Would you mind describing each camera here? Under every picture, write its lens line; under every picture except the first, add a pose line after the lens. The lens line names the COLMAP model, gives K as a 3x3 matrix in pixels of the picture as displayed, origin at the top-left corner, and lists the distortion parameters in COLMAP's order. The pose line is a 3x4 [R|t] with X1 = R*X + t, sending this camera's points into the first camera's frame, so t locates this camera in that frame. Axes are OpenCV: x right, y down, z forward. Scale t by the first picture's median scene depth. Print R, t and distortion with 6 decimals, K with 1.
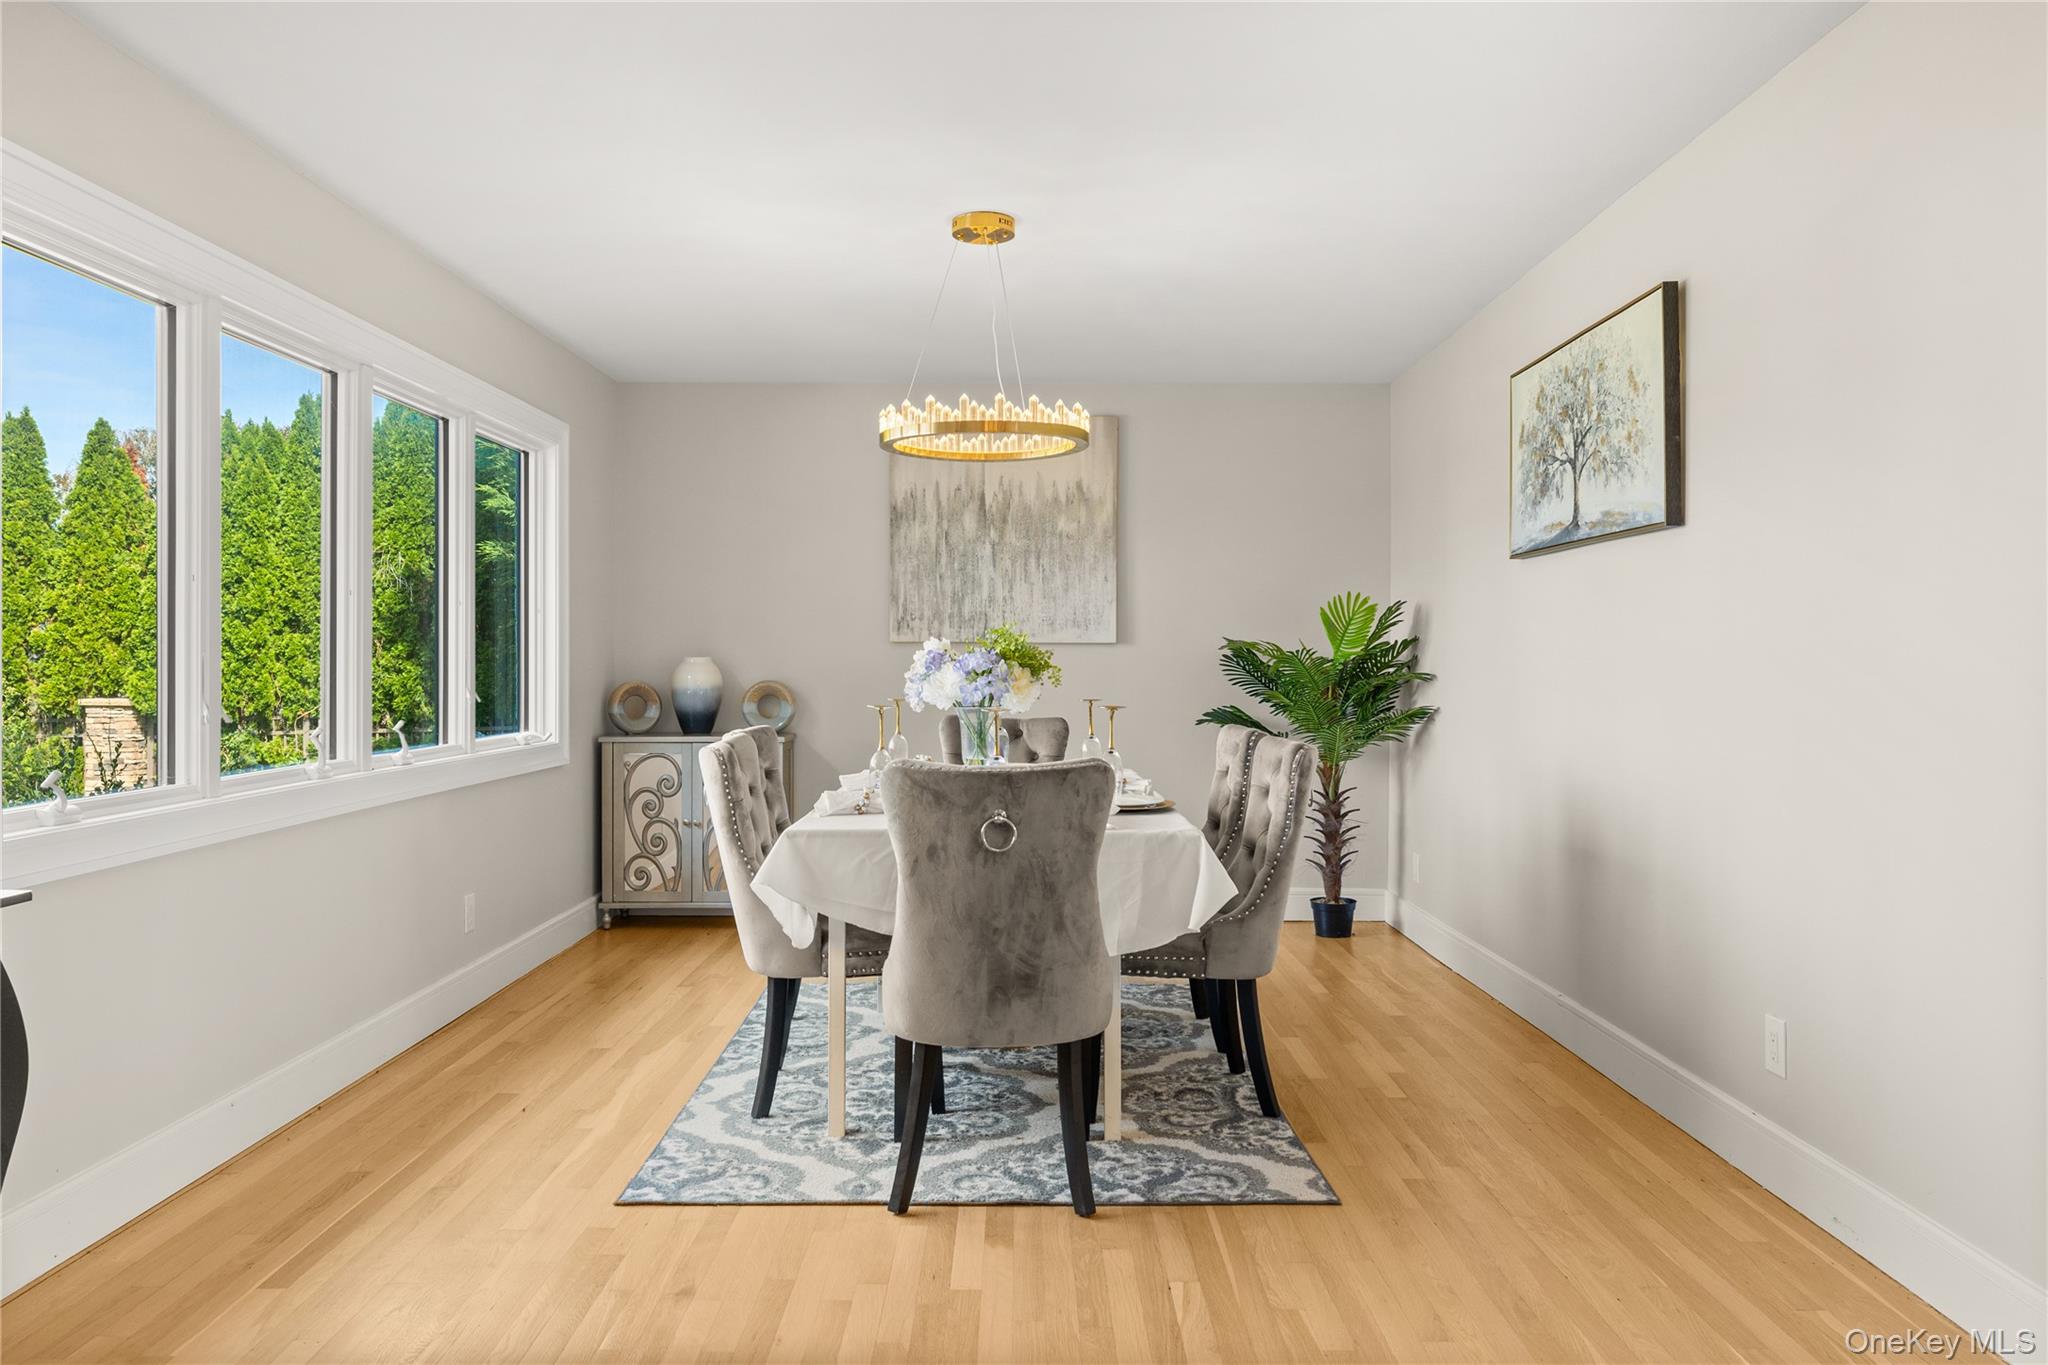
lens RADIAL K [[1509.4, 0, 1018.1], [0, 1509.4, 682.2], [0, 0, 1]] dist [-0.003032, -0.002444]
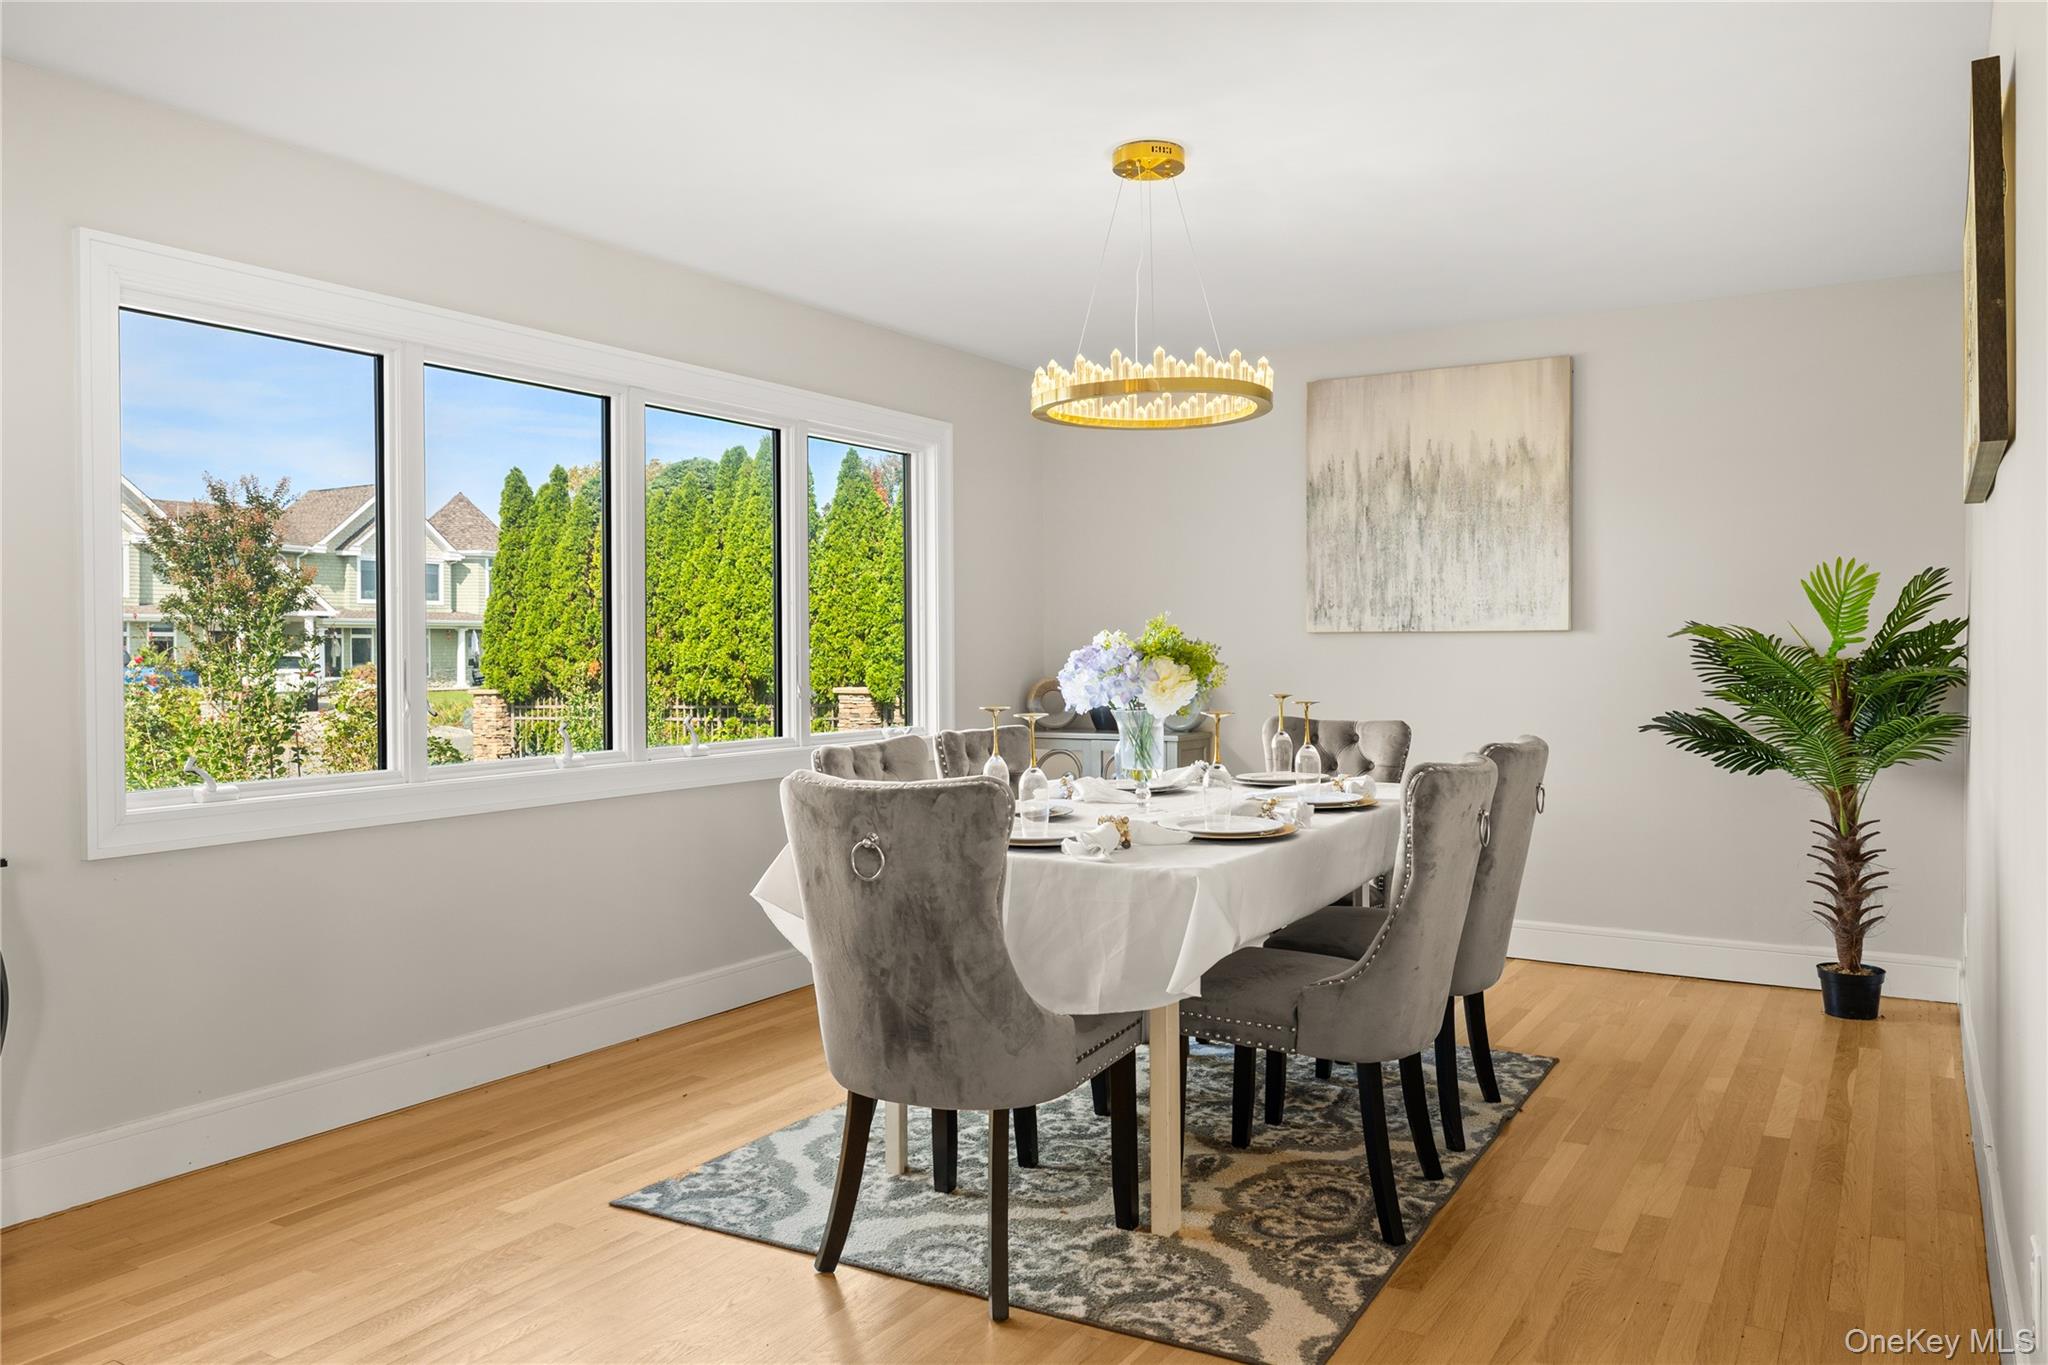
lens RADIAL K [[1509.4, 0, 1019.9], [0, 1509.4, 671.3], [0, 0, 1]] dist [-0.003032, -0.002444]
pose [[0.855714, -0.000386, -0.517449, 0.388038], [0.000720, 1.000000, 0.000444, -0.006695], [0.517449, -0.000752, 0.855714, 0.226663]]
